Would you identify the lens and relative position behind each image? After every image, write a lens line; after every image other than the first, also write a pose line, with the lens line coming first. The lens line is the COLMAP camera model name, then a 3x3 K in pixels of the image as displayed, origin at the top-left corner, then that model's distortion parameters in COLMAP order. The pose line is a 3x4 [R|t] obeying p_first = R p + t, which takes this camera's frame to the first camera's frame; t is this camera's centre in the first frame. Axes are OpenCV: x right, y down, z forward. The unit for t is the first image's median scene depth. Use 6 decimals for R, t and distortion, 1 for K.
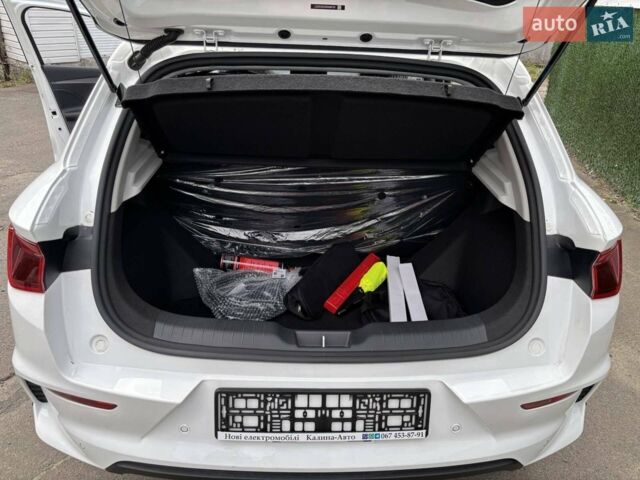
lens RADIAL K [[489.4, 0, 320.0], [0, 489.4, 240.0], [0, 0, 1]] dist [0.061079, -0.093972]
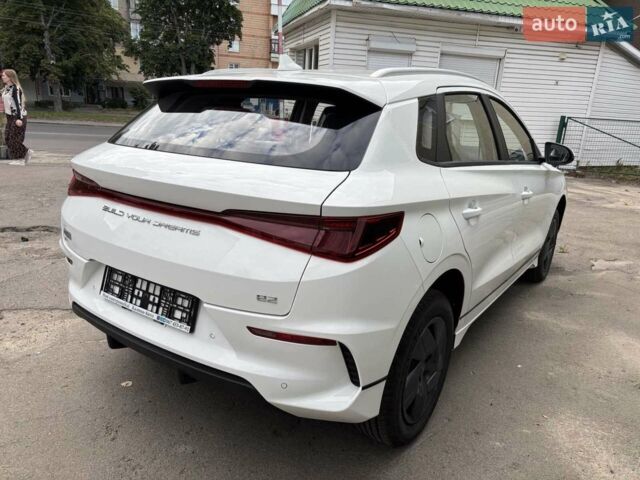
lens RADIAL K [[489.4, 0, 320.0], [0, 489.4, 240.0], [0, 0, 1]] dist [0.061079, -0.093972]
pose [[0.793962, 0.149326, -0.589343, 1.285045], [-0.276527, 0.951991, -0.131325, 0.241317], [0.541439, 0.267236, 0.797138, 0.046386]]
